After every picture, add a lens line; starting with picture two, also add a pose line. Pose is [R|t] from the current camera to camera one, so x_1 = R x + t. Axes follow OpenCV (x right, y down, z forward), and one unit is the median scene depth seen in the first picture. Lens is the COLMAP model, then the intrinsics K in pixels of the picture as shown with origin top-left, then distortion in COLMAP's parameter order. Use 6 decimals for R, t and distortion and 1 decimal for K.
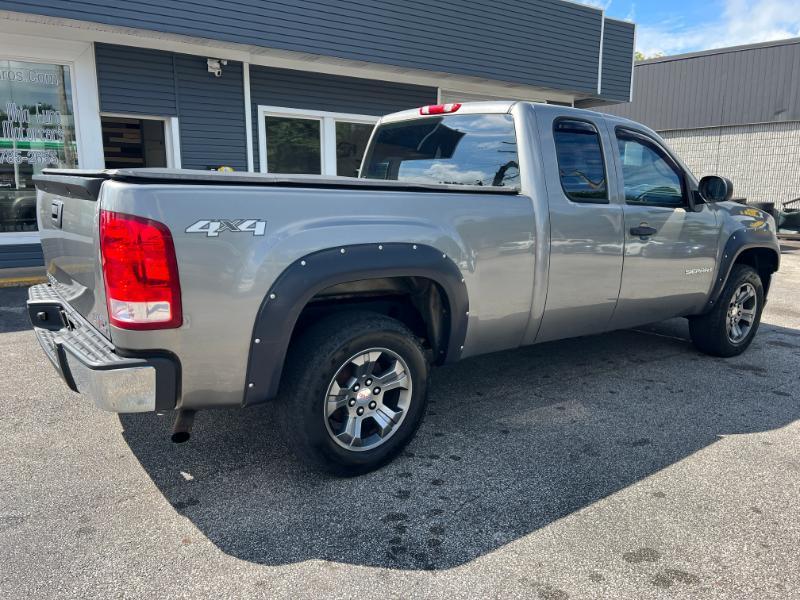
lens RADIAL K [[606.9, 0, 397.6], [0, 606.9, 302.4], [0, 0, 1]] dist [0.046770, -0.055174]
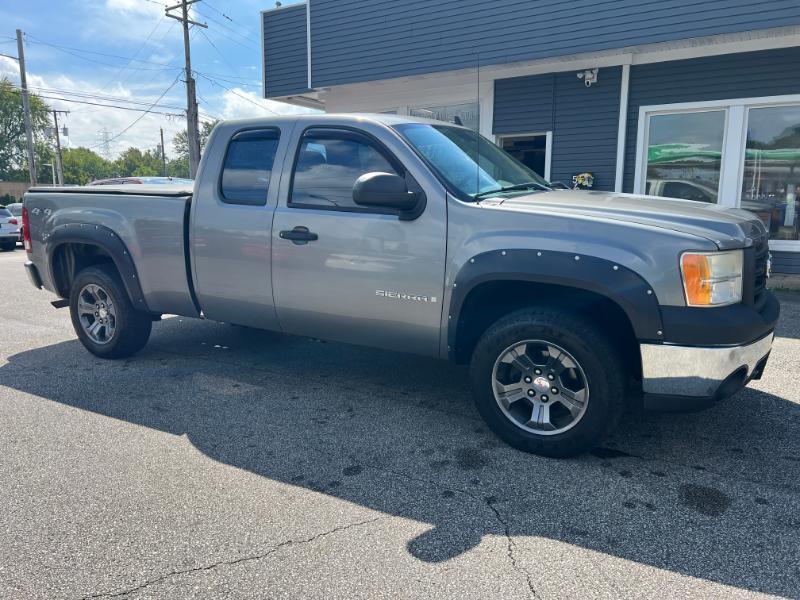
lens RADIAL K [[606.9, 0, 394.9], [0, 606.9, 300.2], [0, 0, 1]] dist [0.046770, -0.055174]
pose [[0.374725, 0.148141, -0.915224, 1.282962], [-0.164101, 0.982164, 0.091788, -0.123725], [0.912498, 0.115794, 0.392351, 0.745624]]
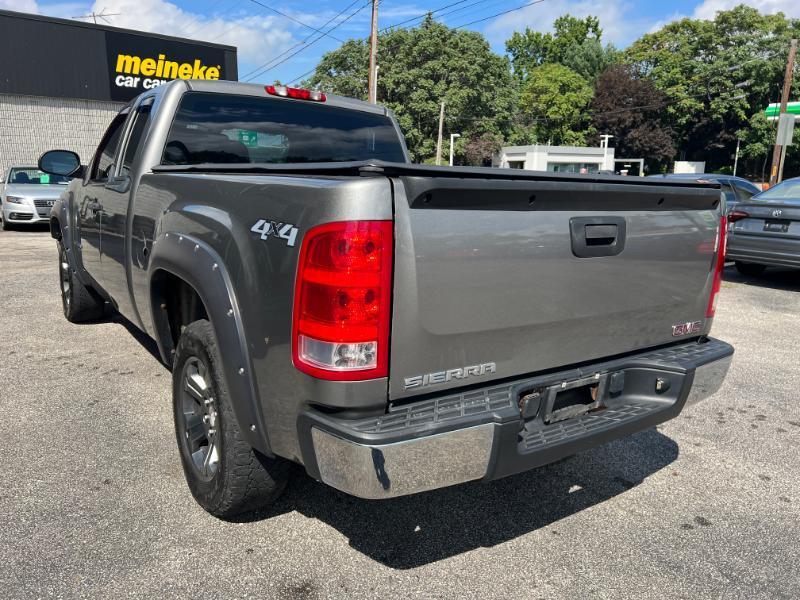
lens RADIAL K [[606.9, 0, 398.9], [0, 606.9, 298.7], [0, 0, 1]] dist [0.046770, -0.055174]
pose [[0.025077, -0.210671, 0.977235, -0.861926], [0.161204, 0.965602, 0.204027, -0.175684], [-0.986602, 0.152418, 0.058175, 0.815012]]
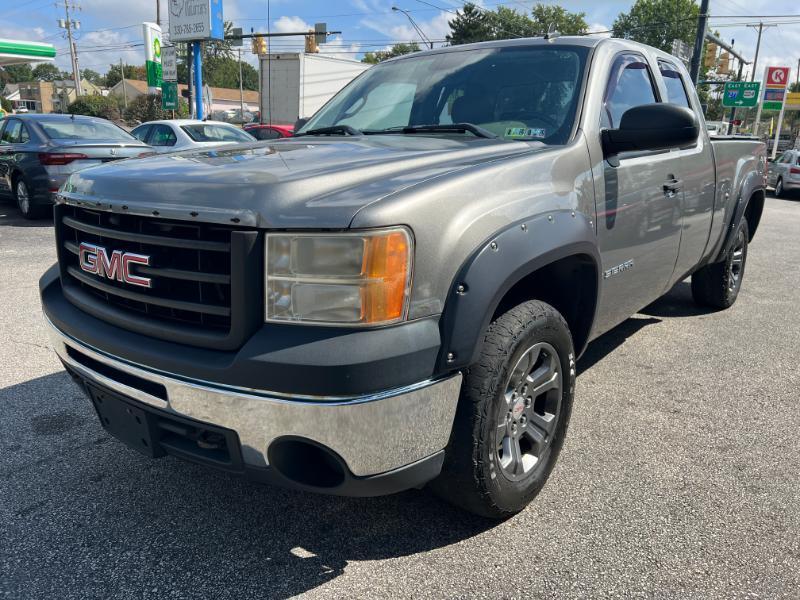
lens RADIAL K [[606.9, 0, 406.8], [0, 606.9, 292.6], [0, 0, 1]] dist [0.046770, -0.055174]
pose [[-0.961887, 0.032197, -0.271544, 0.644573], [-0.086062, 0.906932, 0.412392, -0.363332], [0.259550, 0.420044, -0.869596, 1.967672]]
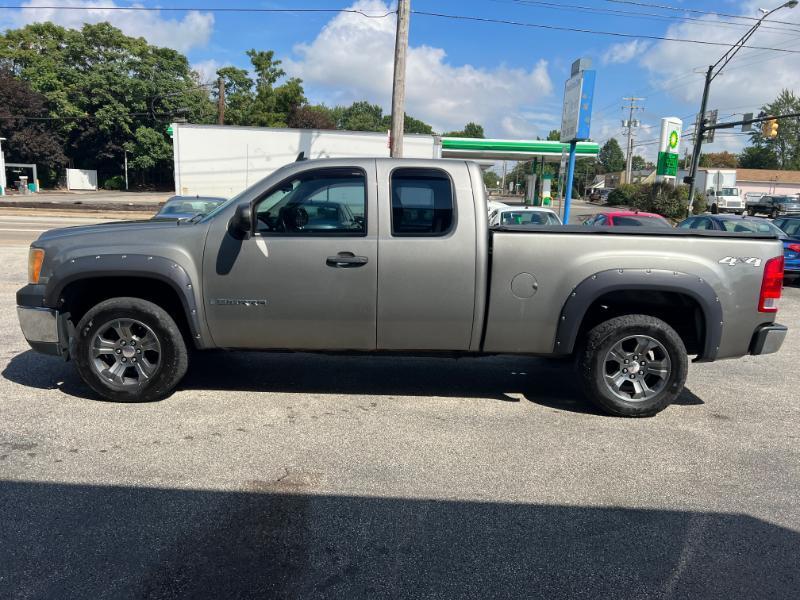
lens RADIAL K [[606.9, 0, 403.9], [0, 606.9, 299.3], [0, 0, 1]] dist [0.046770, -0.055174]
pose [[-0.816197, -0.135577, 0.561641, -0.567191], [0.057955, 0.947964, 0.313057, -0.452686], [-0.574859, 0.288066, -0.765869, 2.086743]]
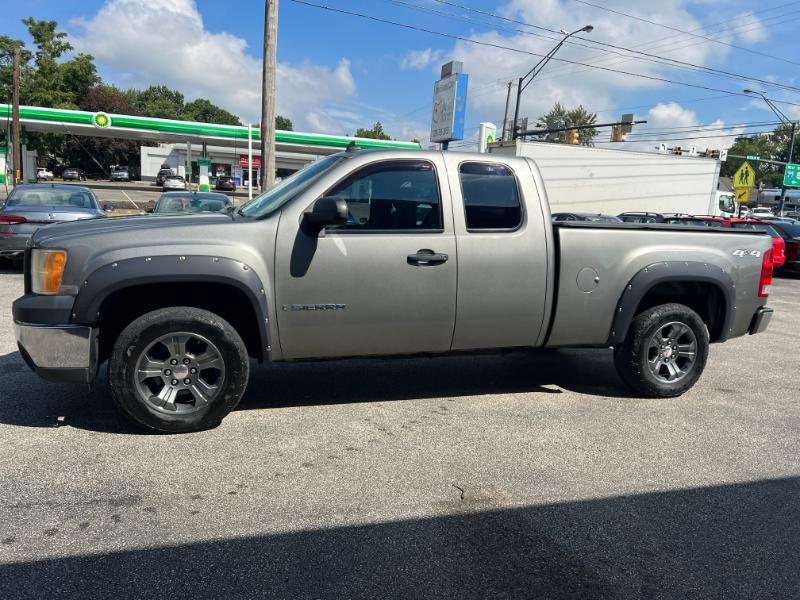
lens RADIAL K [[606.9, 0, 408.7], [0, 606.9, 294.4], [0, 0, 1]] dist [0.046770, -0.055174]
pose [[-0.955737, -0.103548, 0.275400, -0.139897], [-0.010329, 0.947255, 0.320316, -0.454624], [-0.294042, 0.303293, -0.906395, 2.245233]]
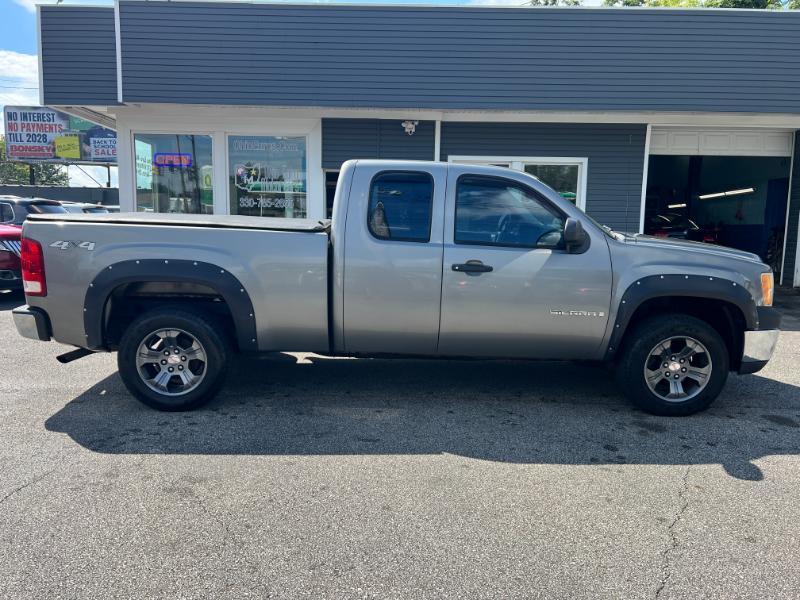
lens RADIAL K [[606.9, 0, 395.7], [0, 606.9, 303.5], [0, 0, 1]] dist [0.046770, -0.055174]
pose [[0.820349, 0.083721, -0.565702, 0.874255], [-0.116381, 0.992965, -0.021815, -0.012413], [0.559896, 0.083733, 0.824321, 0.024701]]
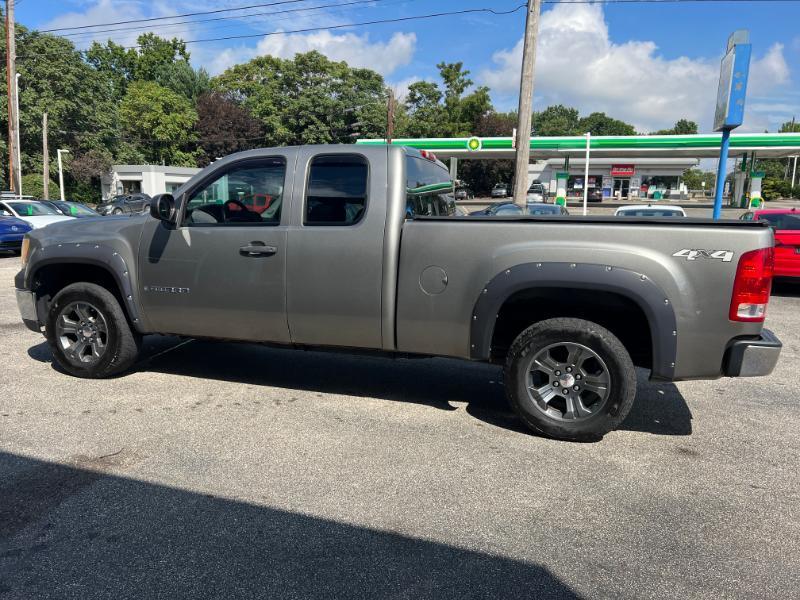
lens RADIAL K [[606.9, 0, 396.9], [0, 606.9, 301.8], [0, 0, 1]] dist [0.046770, -0.055174]
pose [[-0.585840, -0.153944, 0.795671, -0.865219], [0.121432, 0.954035, 0.273992, -0.365862], [-0.801278, 0.257135, -0.540218, 1.716633]]
